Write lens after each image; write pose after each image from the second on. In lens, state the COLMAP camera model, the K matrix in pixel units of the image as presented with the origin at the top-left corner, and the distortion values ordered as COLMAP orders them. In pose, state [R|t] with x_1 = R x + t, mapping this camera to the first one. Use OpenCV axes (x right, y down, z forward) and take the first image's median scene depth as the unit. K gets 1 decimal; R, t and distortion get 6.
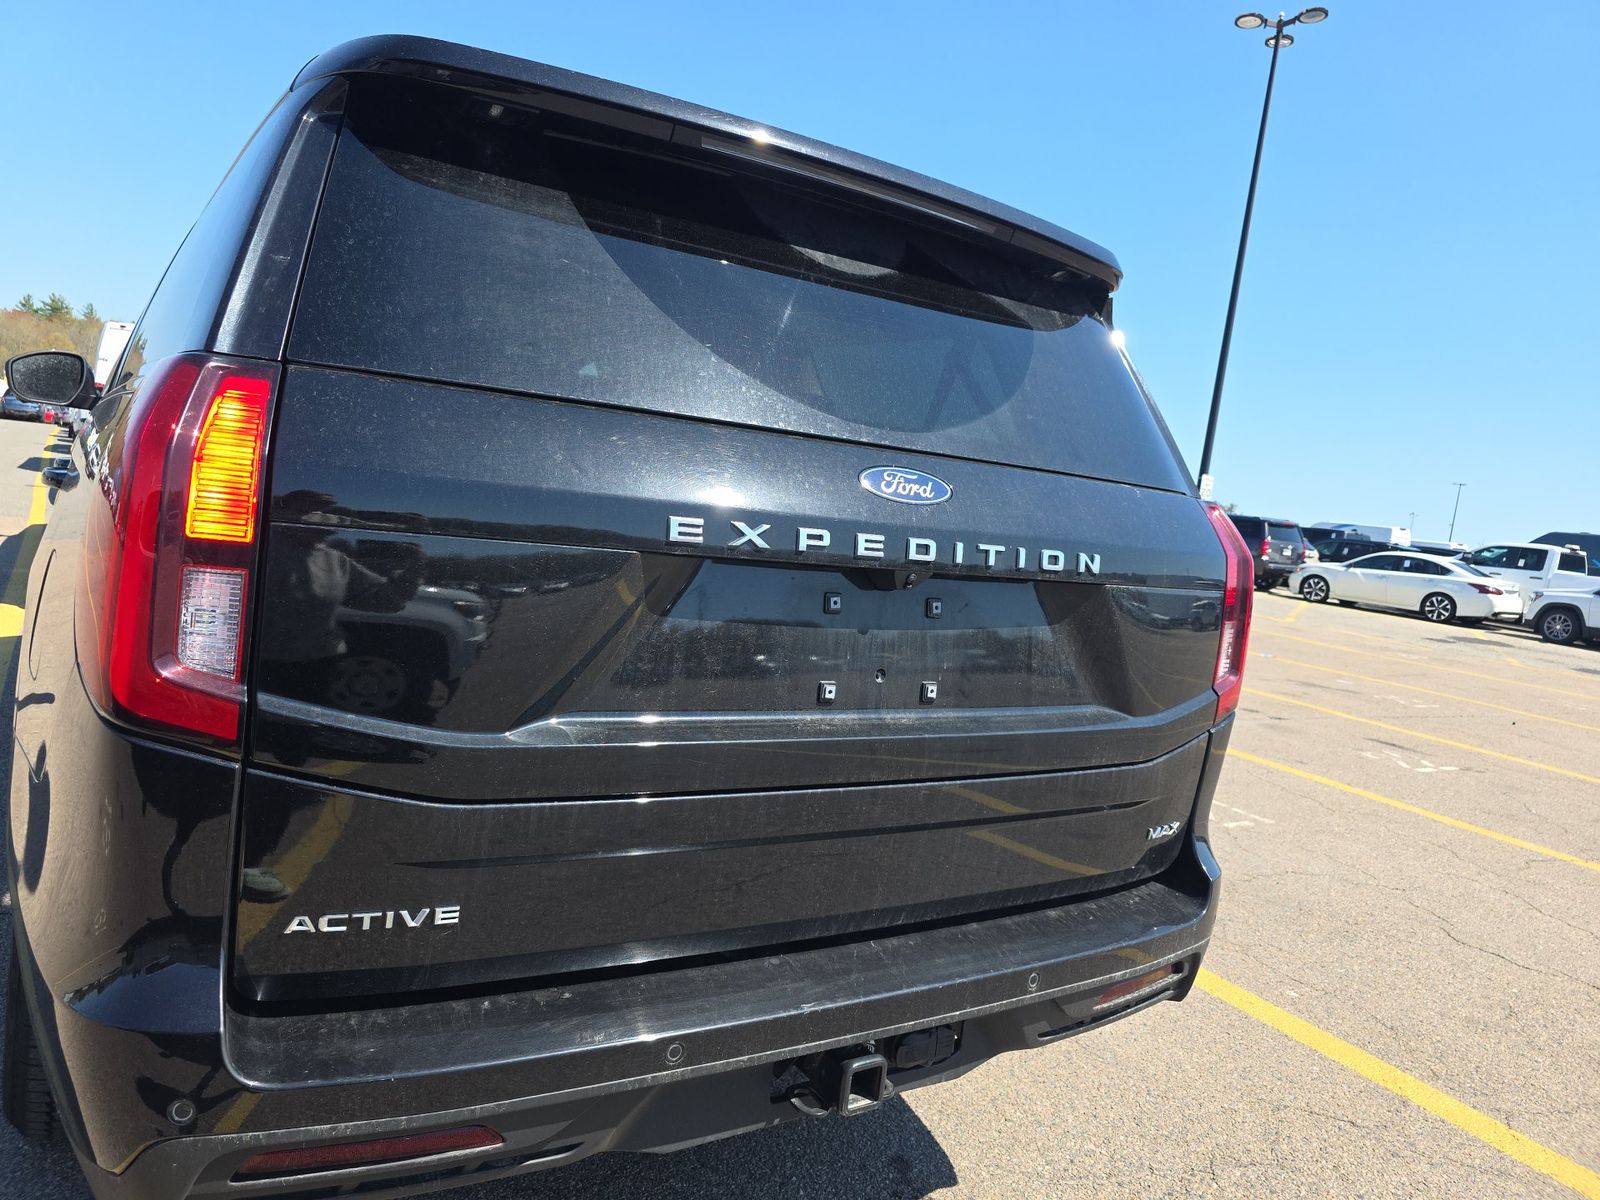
lens RADIAL K [[1057.8, 0, 800.9], [0, 1057.8, 588.7], [0, 0, 1]] dist [0.037921, -0.023173]
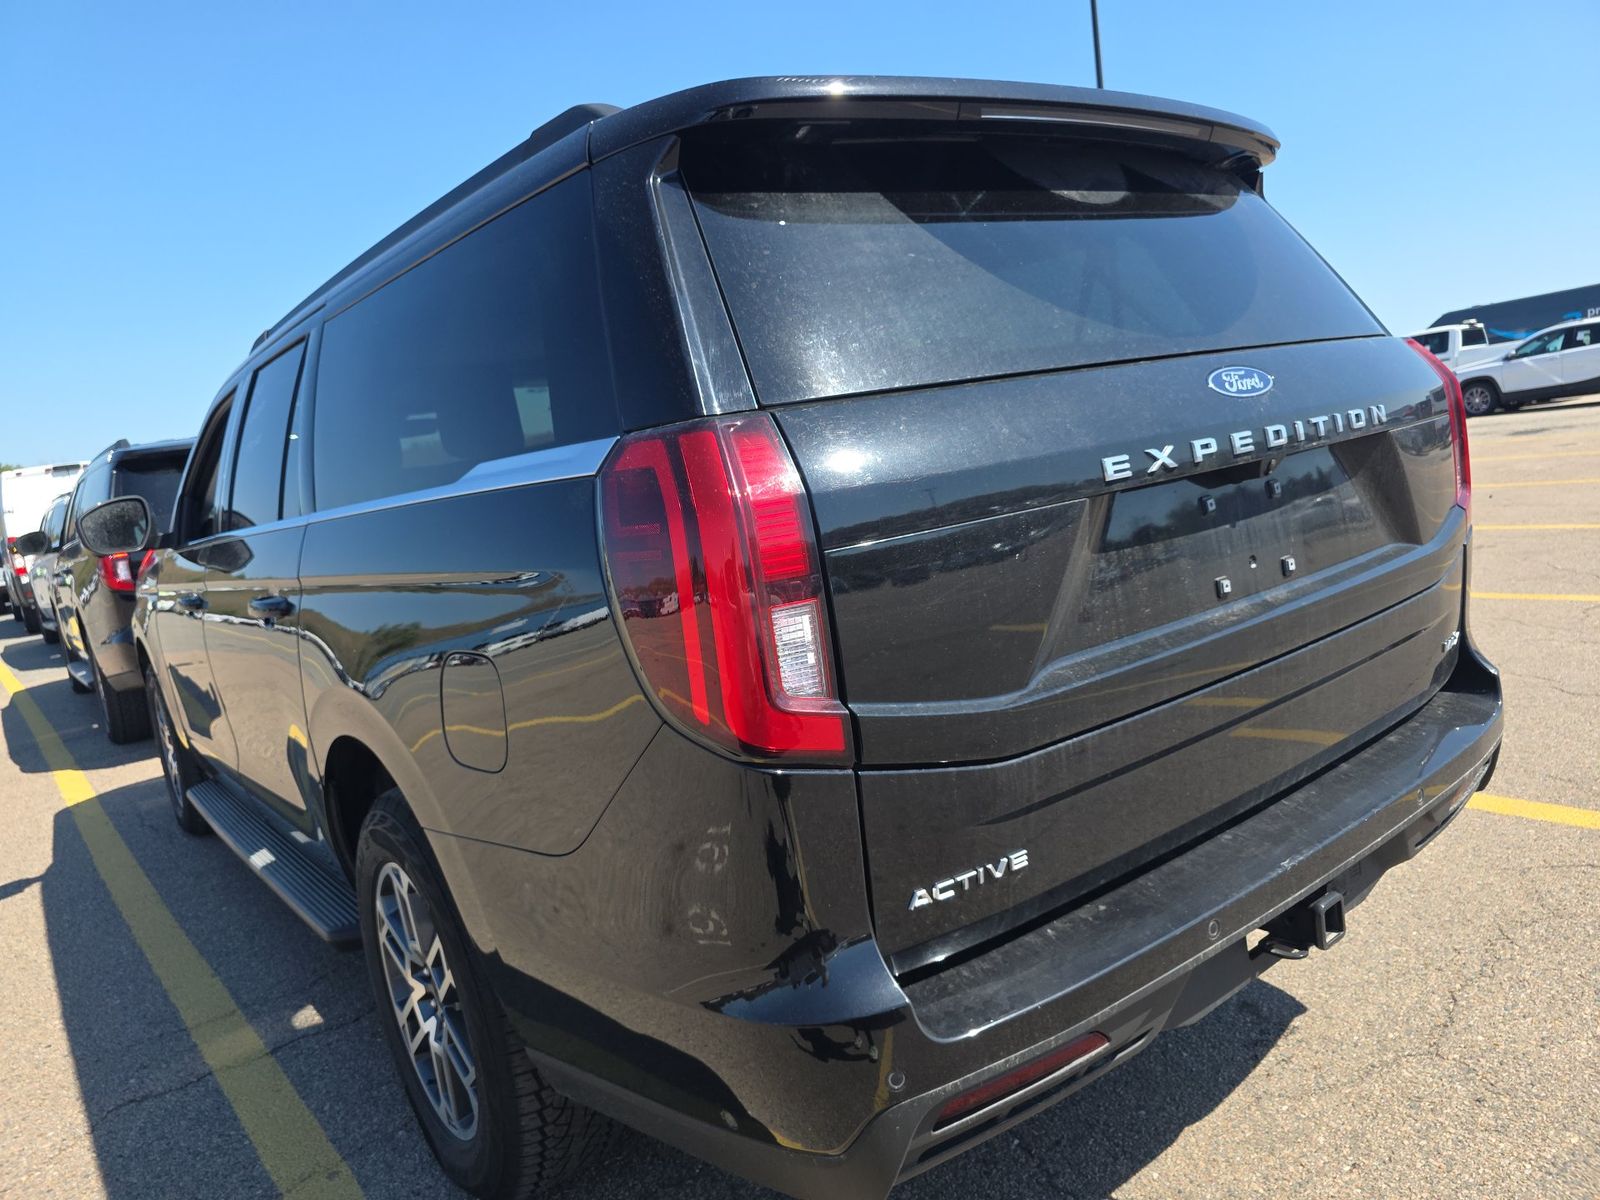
lens RADIAL K [[1057.8, 0, 796.9], [0, 1057.8, 602.4], [0, 0, 1]] dist [0.037921, -0.023173]
pose [[0.963477, -0.263254, 0.049081, -0.439748], [0.260575, 0.963895, 0.054838, -0.057738], [-0.061746, -0.040046, 0.997288, -0.057996]]
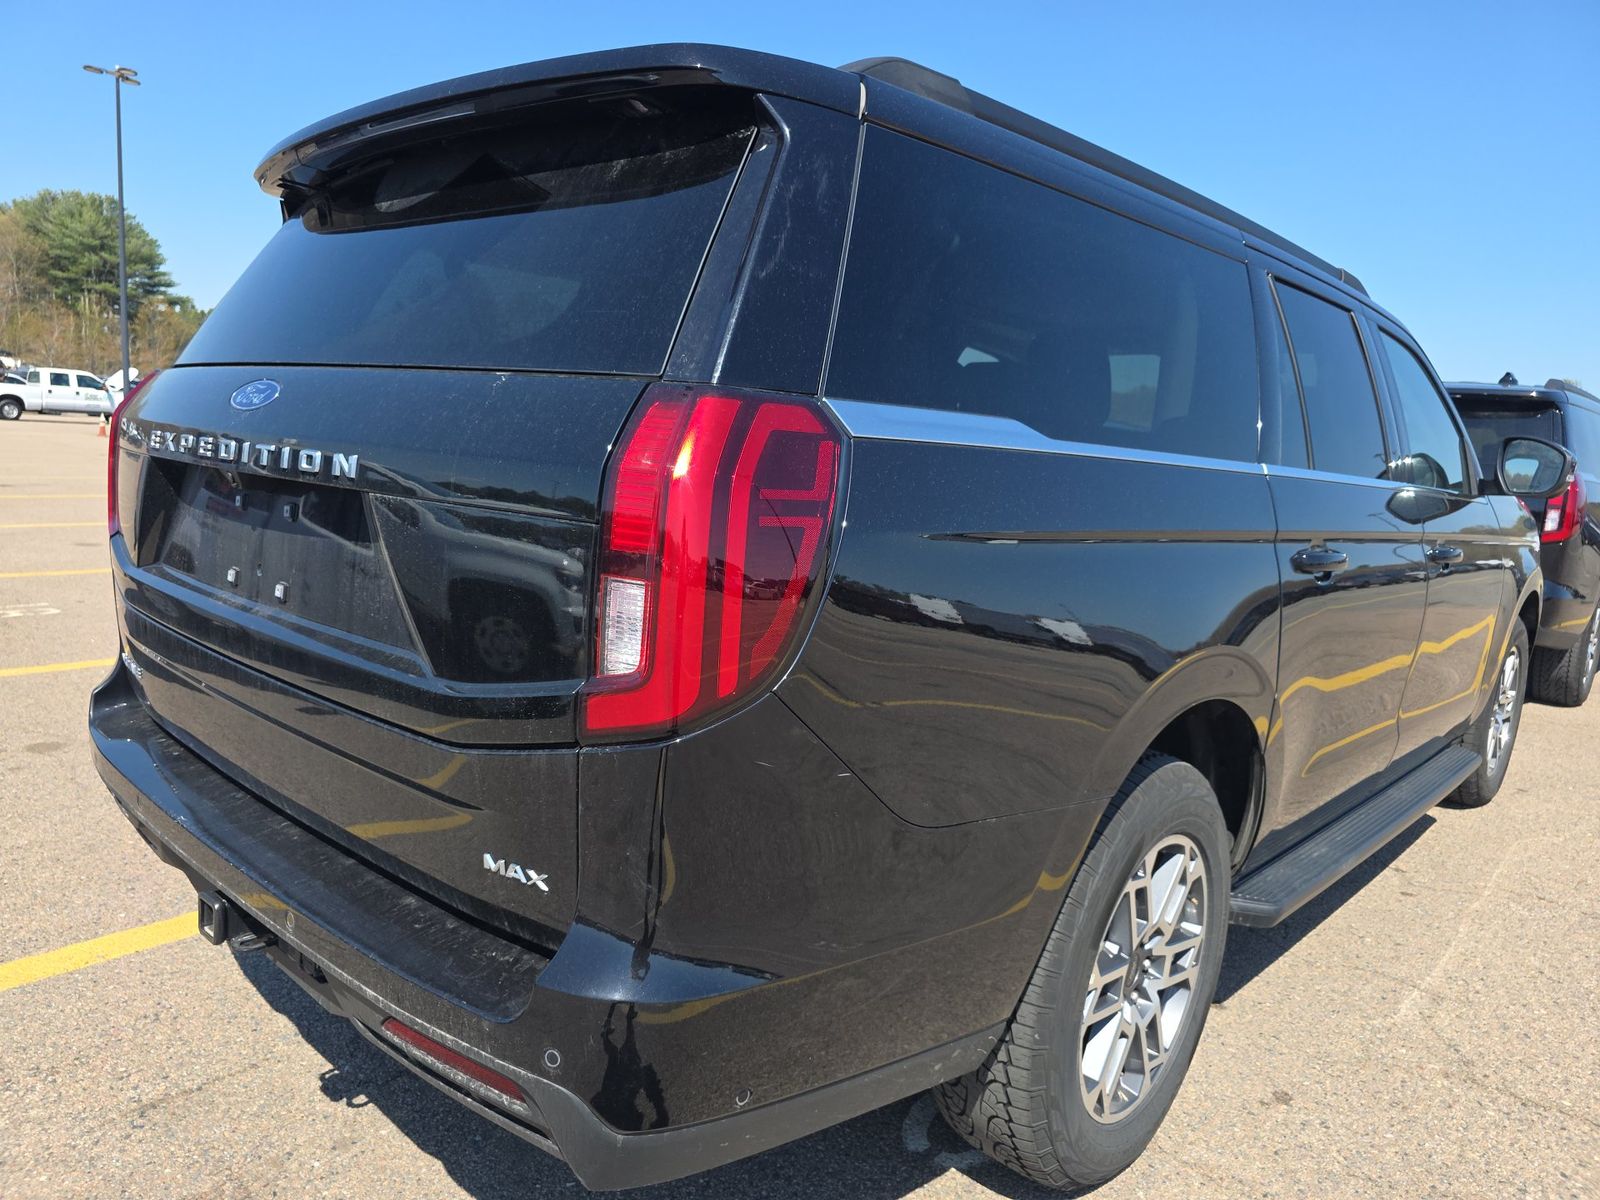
lens RADIAL K [[1057.8, 0, 793.3], [0, 1057.8, 599.1], [0, 0, 1]] dist [0.037921, -0.023173]
pose [[0.286155, 0.046219, -0.957068, 1.320747], [-0.126646, 0.991897, 0.010035, 0.031695], [0.949777, 0.118337, 0.289689, 1.214561]]
